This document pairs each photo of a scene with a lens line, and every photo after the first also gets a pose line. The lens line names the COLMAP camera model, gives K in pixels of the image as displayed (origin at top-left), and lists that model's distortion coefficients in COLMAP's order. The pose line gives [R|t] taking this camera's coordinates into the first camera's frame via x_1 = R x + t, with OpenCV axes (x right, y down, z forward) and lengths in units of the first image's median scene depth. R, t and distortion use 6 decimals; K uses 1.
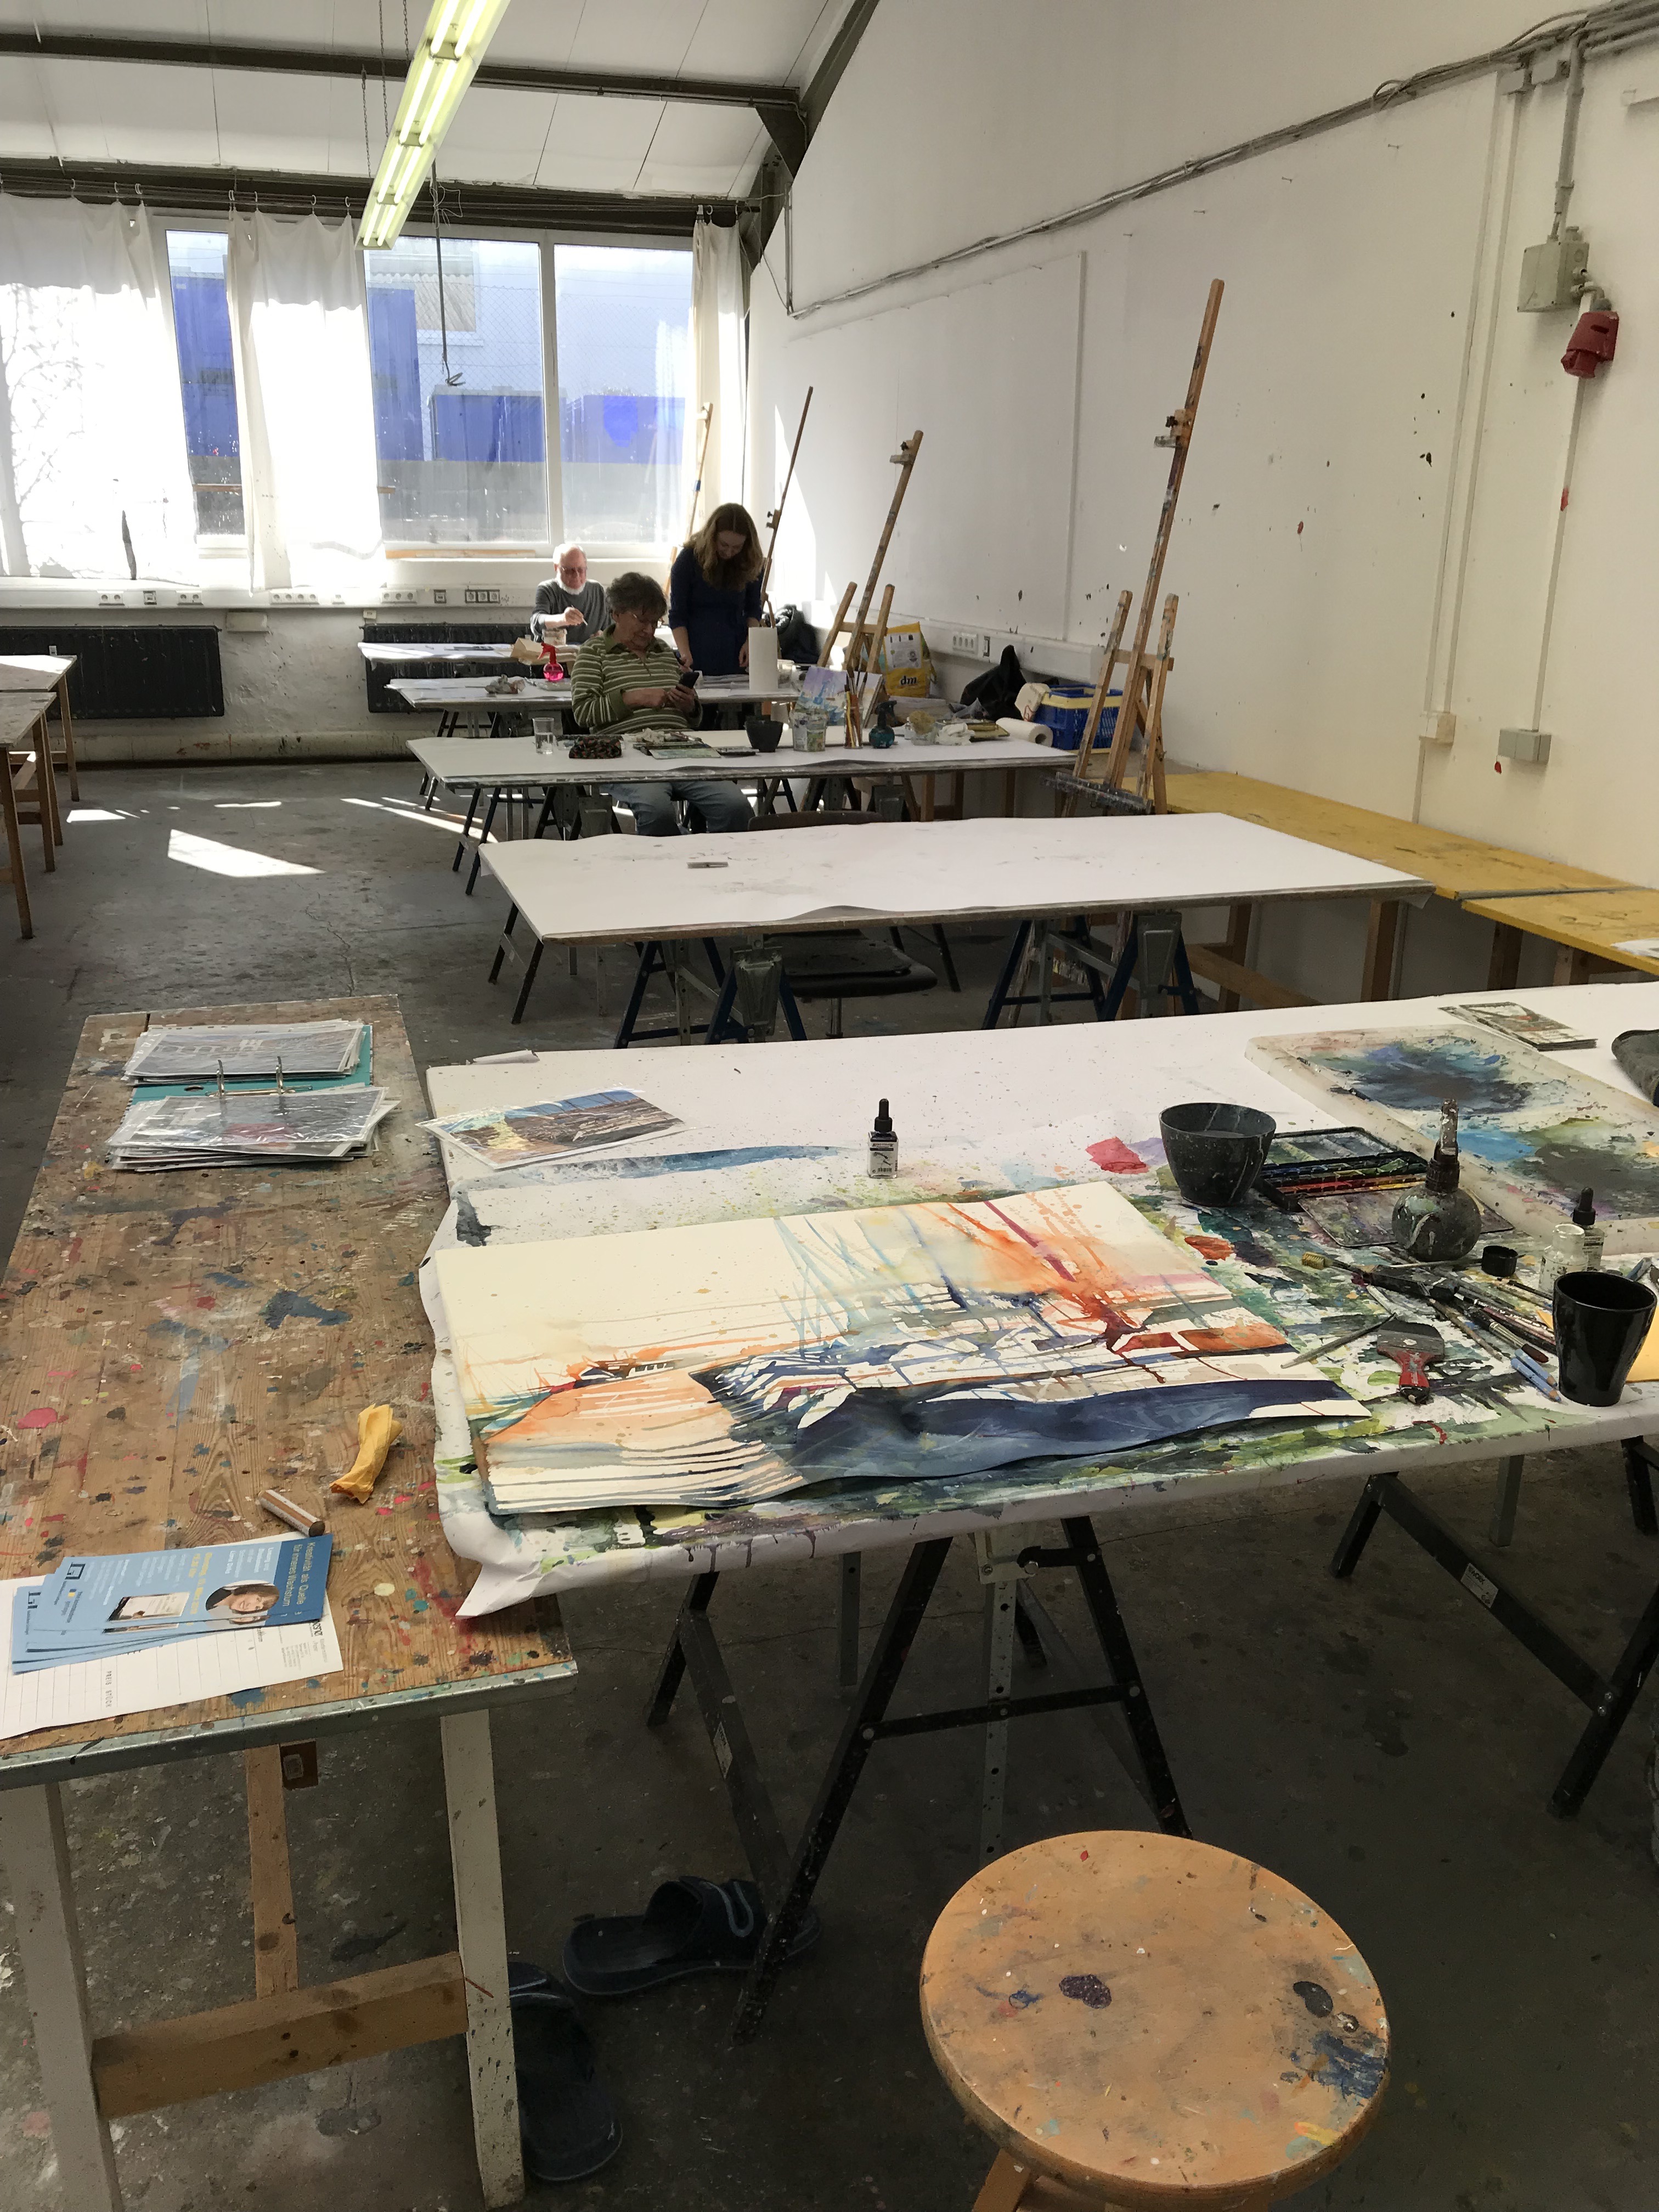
lens RADIAL K [[1840.2, 0, 838.4], [0, 1840.2, 1096.1], [0, 0, 1]] dist [0.120079, -0.187743]
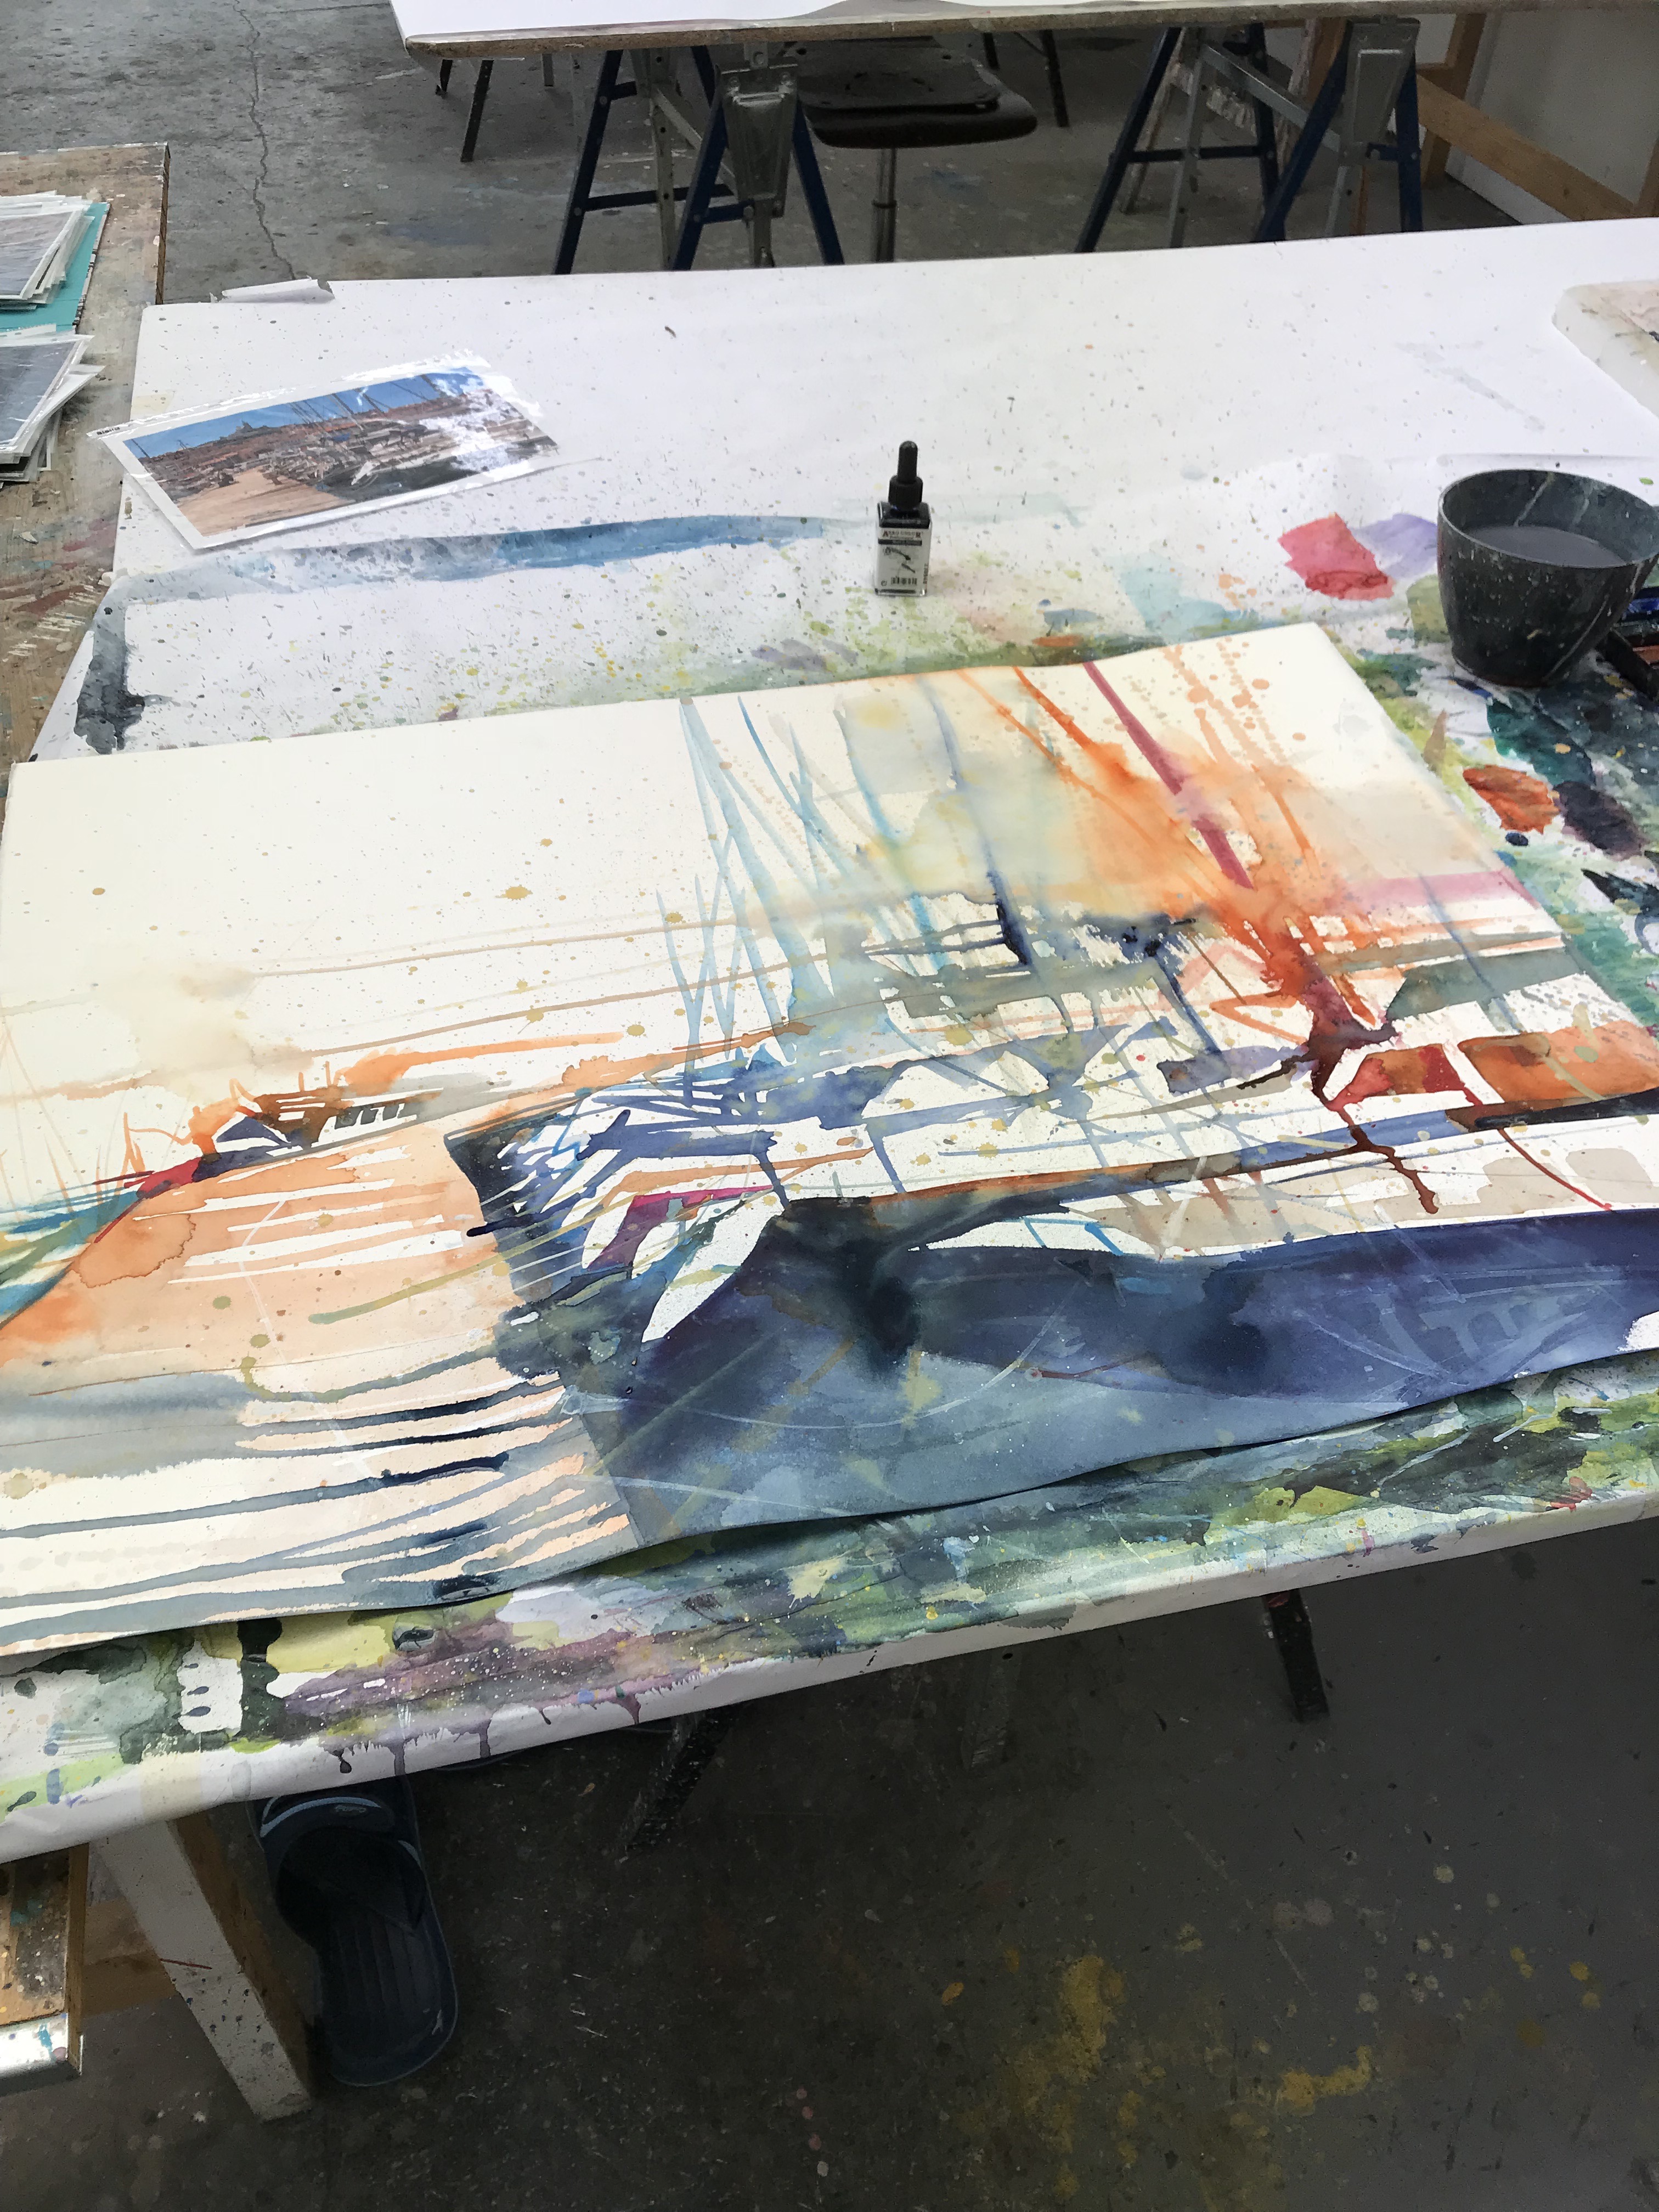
lens RADIAL K [[1840.6, 0, 829.5], [0, 1840.6, 1106.0], [0, 0, 1]] dist [0.036736, -0.051998]
pose [[0.998571, 0.044864, -0.029022, 0.030535], [-0.028065, 0.902579, 0.429609, -0.062327], [0.045468, -0.428181, 0.902548, 0.524550]]
